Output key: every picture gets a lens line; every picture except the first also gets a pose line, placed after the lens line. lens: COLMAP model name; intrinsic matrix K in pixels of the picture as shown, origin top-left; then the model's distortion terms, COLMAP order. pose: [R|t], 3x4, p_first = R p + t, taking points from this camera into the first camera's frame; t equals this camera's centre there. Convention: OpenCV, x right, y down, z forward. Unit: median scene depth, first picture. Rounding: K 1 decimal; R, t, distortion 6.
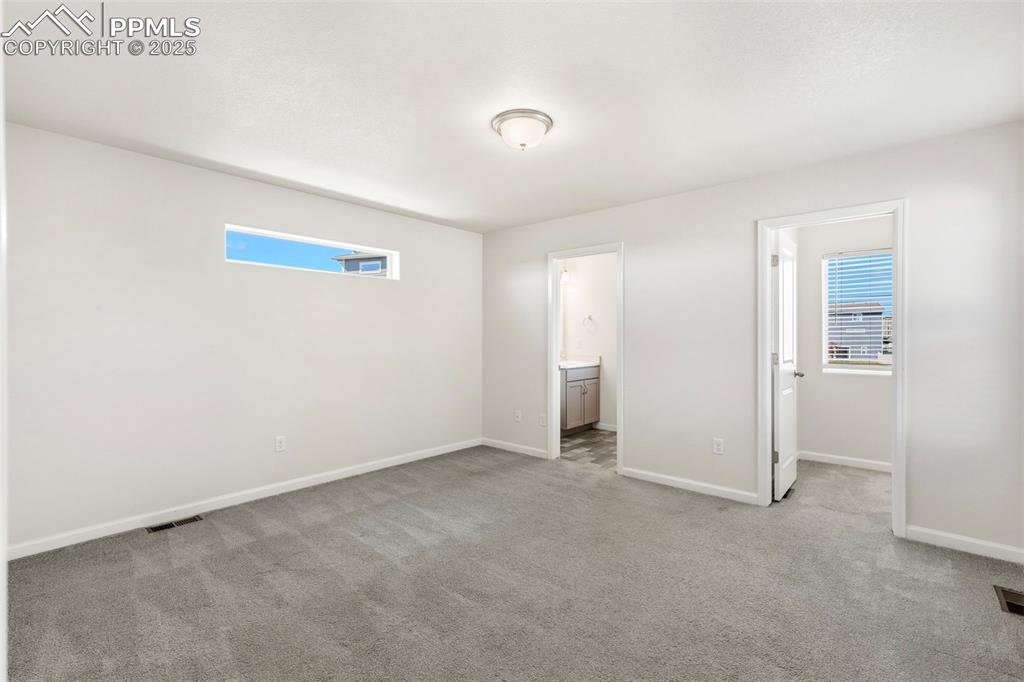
lens RADIAL K [[460.3, 0, 512.7], [0, 460.3, 336.9], [0, 0, 1]] dist [0.001688, 0.000050]
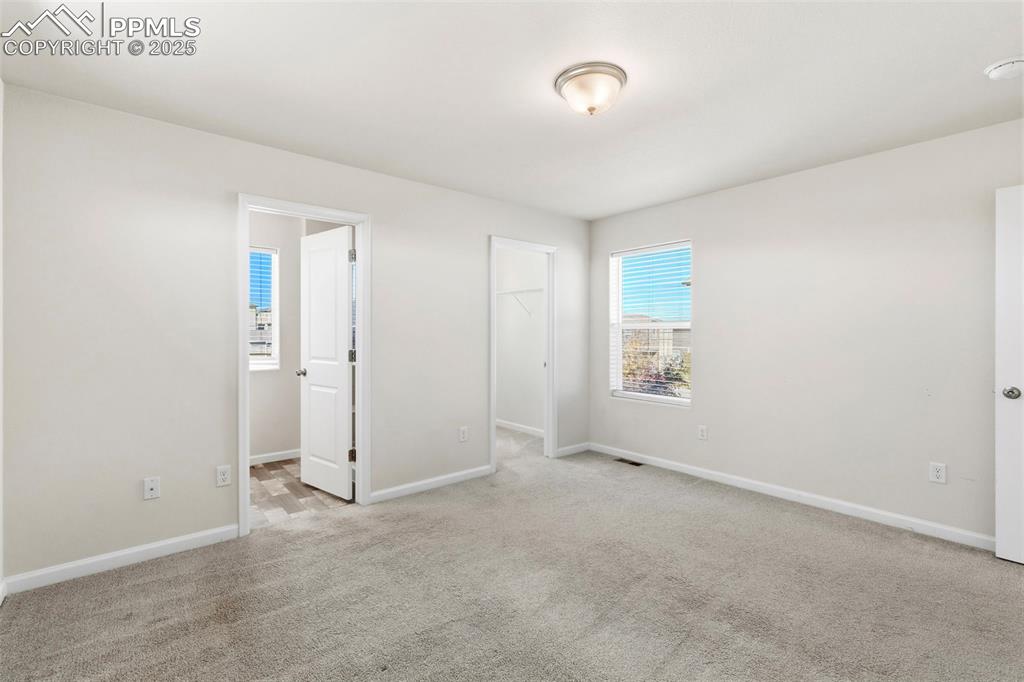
lens RADIAL K [[460.3, 0, 512.7], [0, 460.3, 336.9], [0, 0, 1]] dist [0.001688, 0.000050]
pose [[0.141564, -0.010409, 0.989874, -0.592137], [-0.002985, 0.999936, 0.010941, -0.003806], [-0.989925, -0.004503, 0.141524, 0.716532]]
